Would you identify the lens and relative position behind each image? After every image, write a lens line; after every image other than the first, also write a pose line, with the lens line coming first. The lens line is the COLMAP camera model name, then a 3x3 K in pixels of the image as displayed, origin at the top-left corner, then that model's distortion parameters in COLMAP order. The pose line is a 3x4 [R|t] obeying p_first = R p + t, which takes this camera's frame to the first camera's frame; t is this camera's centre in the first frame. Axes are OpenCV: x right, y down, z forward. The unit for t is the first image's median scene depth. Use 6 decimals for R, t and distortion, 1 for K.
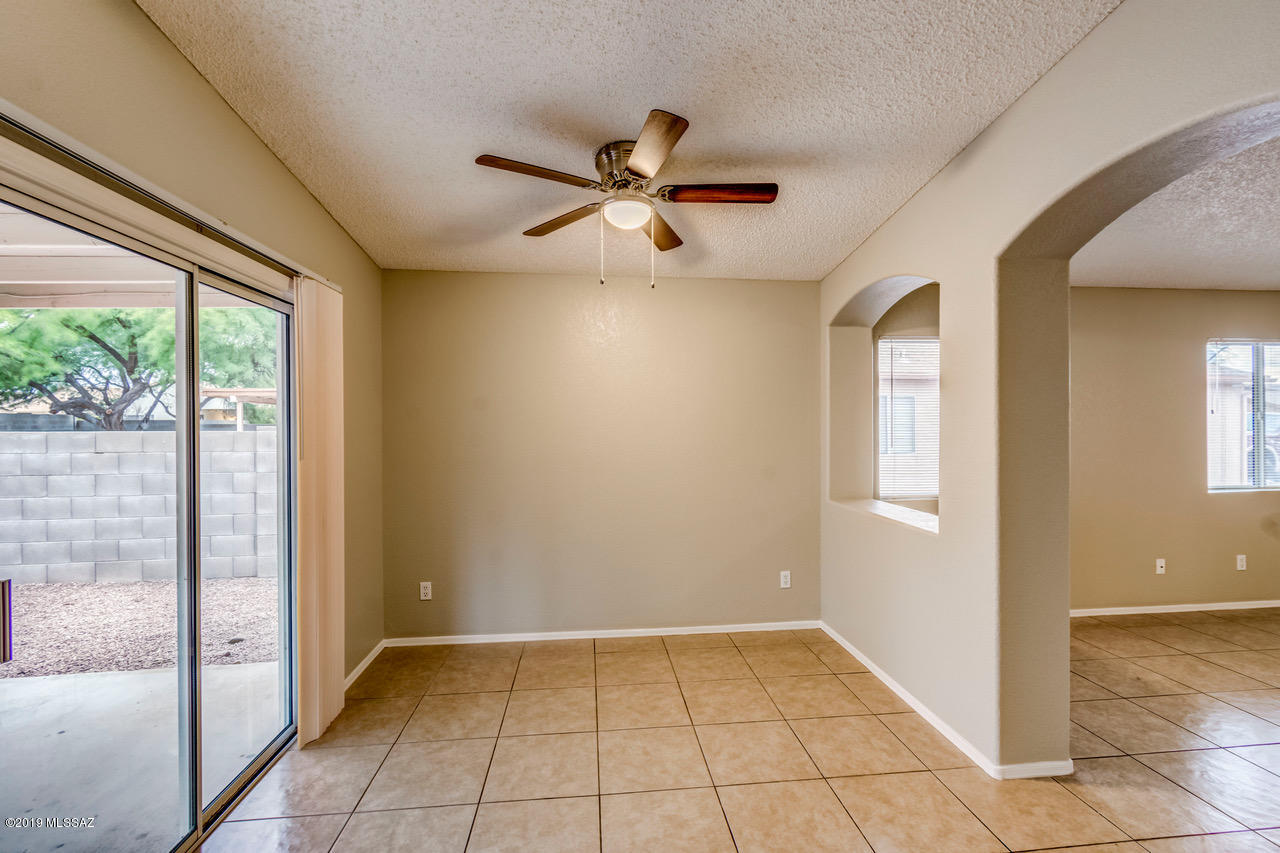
lens RADIAL K [[568.6, 0, 640.1], [0, 568.6, 419.2], [0, 0, 1]] dist [-0.003339, -0.000579]
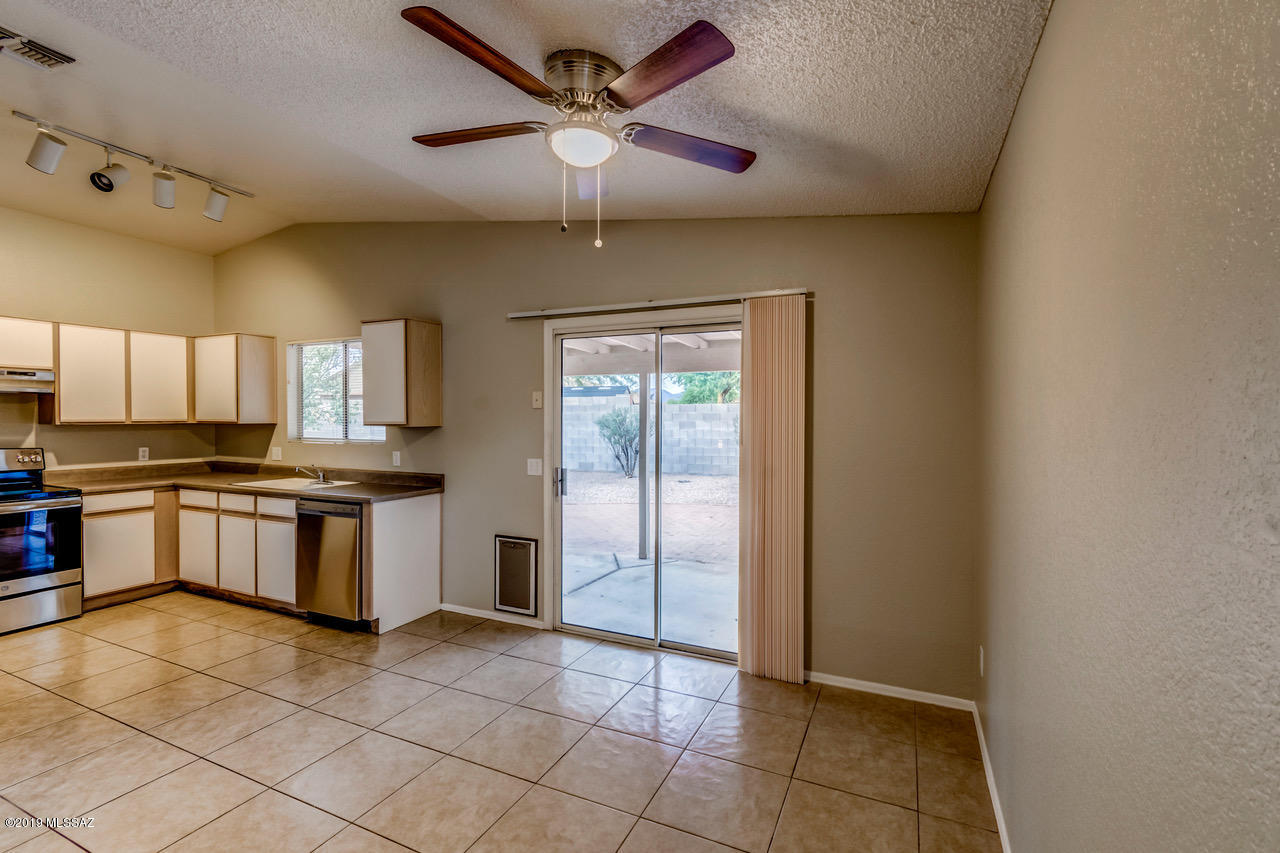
lens RADIAL K [[558.5, 0, 640.0], [0, 558.5, 426.5], [0, 0, 1]] dist [-0.000886, -0.000030]
pose [[-0.504606, 0.016457, -0.863193, 0.381400], [0.003023, 0.999846, 0.017295, 0.008377], [0.863344, 0.006118, -0.504578, 0.932093]]
